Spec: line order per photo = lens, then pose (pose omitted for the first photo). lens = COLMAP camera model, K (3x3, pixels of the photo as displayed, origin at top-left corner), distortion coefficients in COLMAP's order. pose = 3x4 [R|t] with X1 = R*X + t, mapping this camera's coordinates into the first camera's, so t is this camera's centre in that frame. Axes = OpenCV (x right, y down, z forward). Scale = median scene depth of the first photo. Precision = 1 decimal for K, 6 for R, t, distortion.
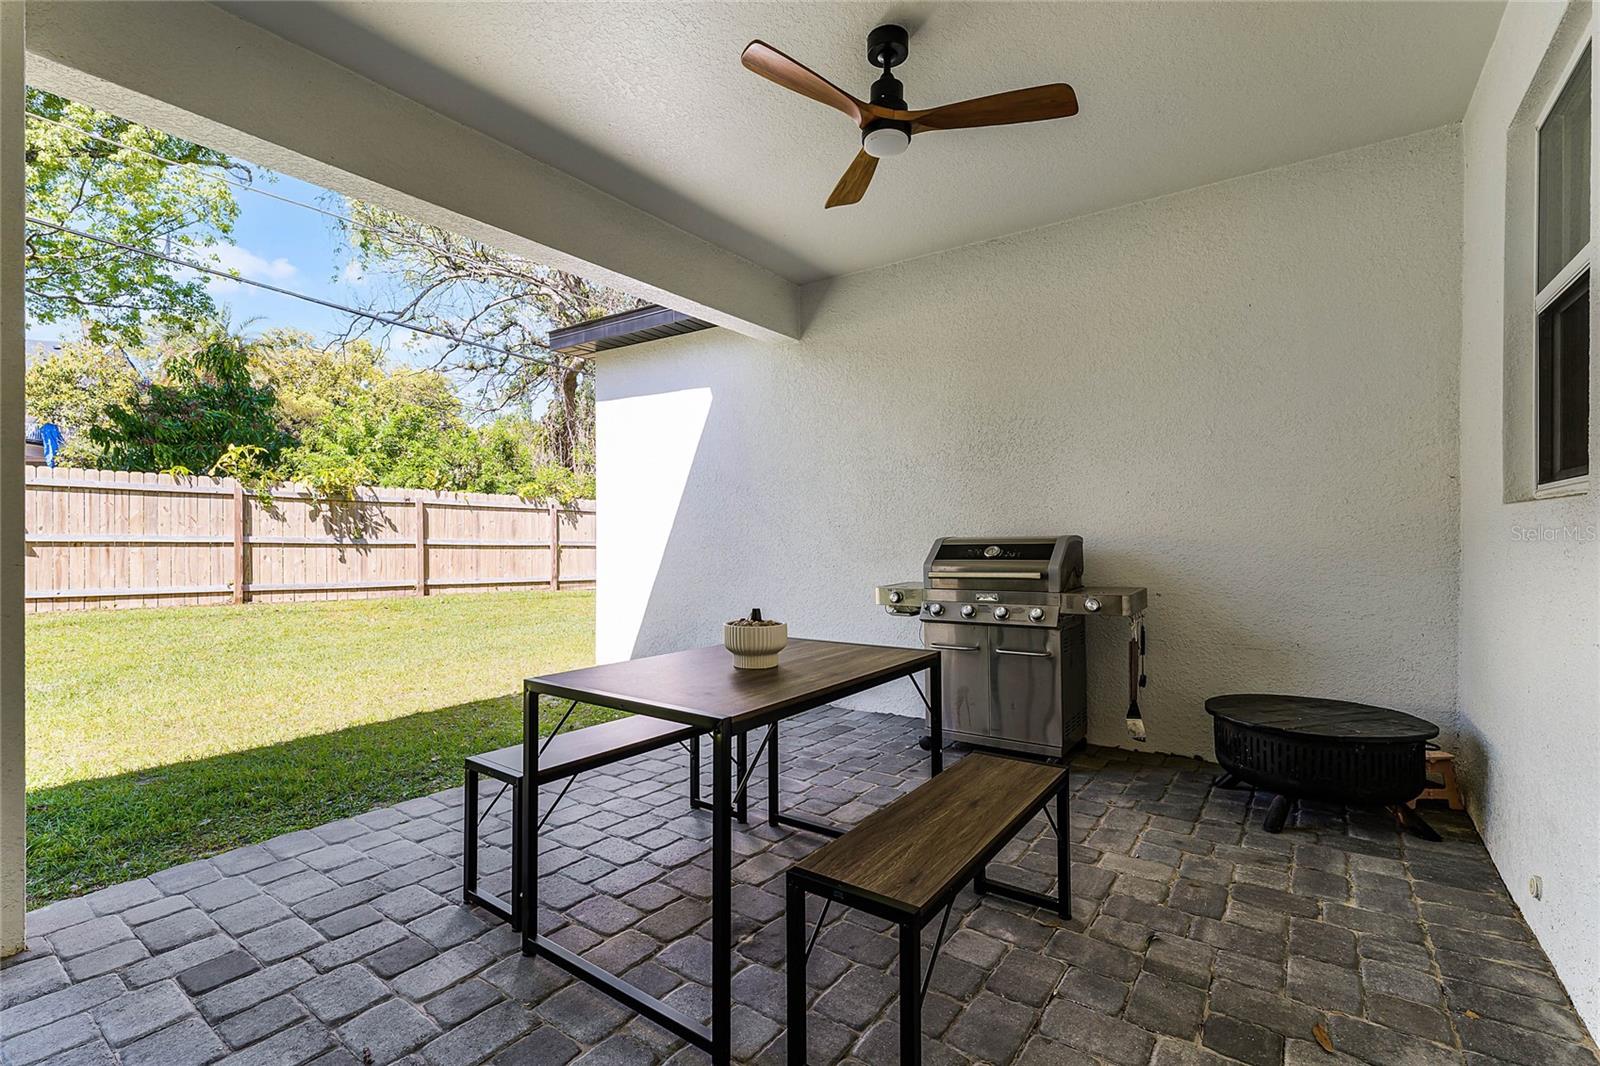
lens RADIAL K [[710.0, 0, 800.0], [0, 710.0, 528.8], [0, 0, 1]] dist [0.000014, 0.000308]
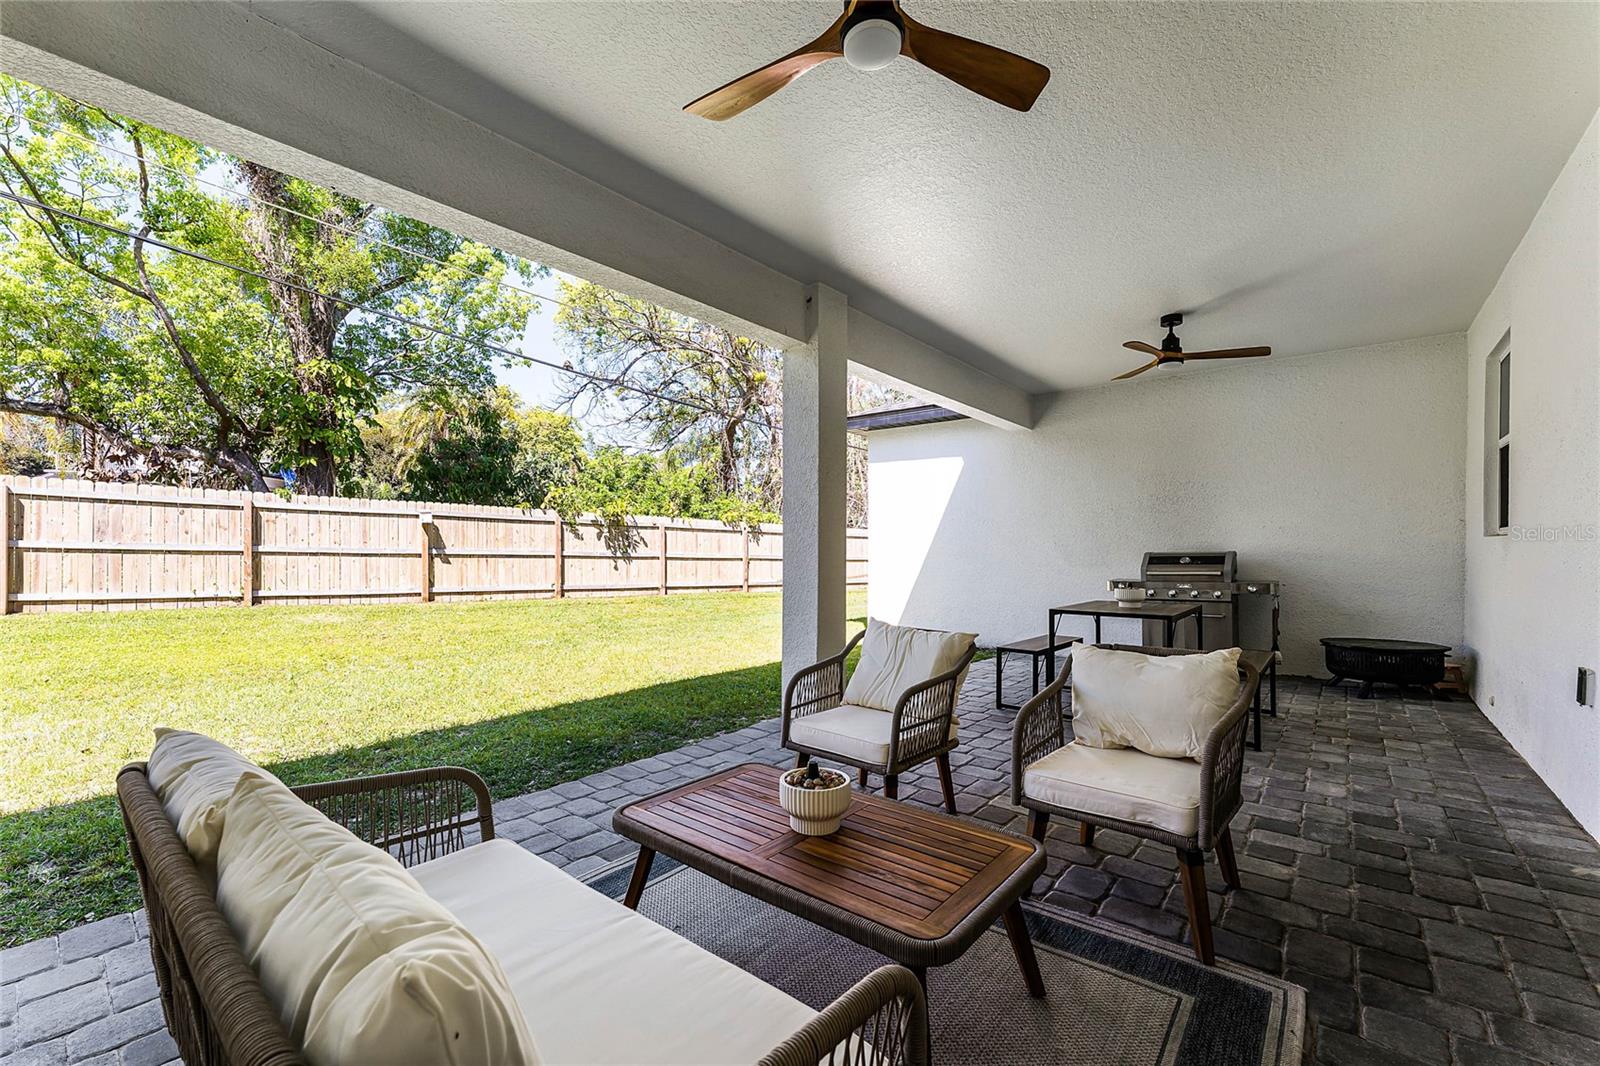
lens RADIAL K [[642.9, 0, 797.3], [0, 642.9, 546.0], [0, 0, 1]] dist [-0.001068, -0.000191]
pose [[0.996438, 0.000880, -0.084327, -0.191301], [-0.000681, 0.999997, 0.002388, -0.002439], [0.084329, -0.002322, 0.996435, -0.233460]]
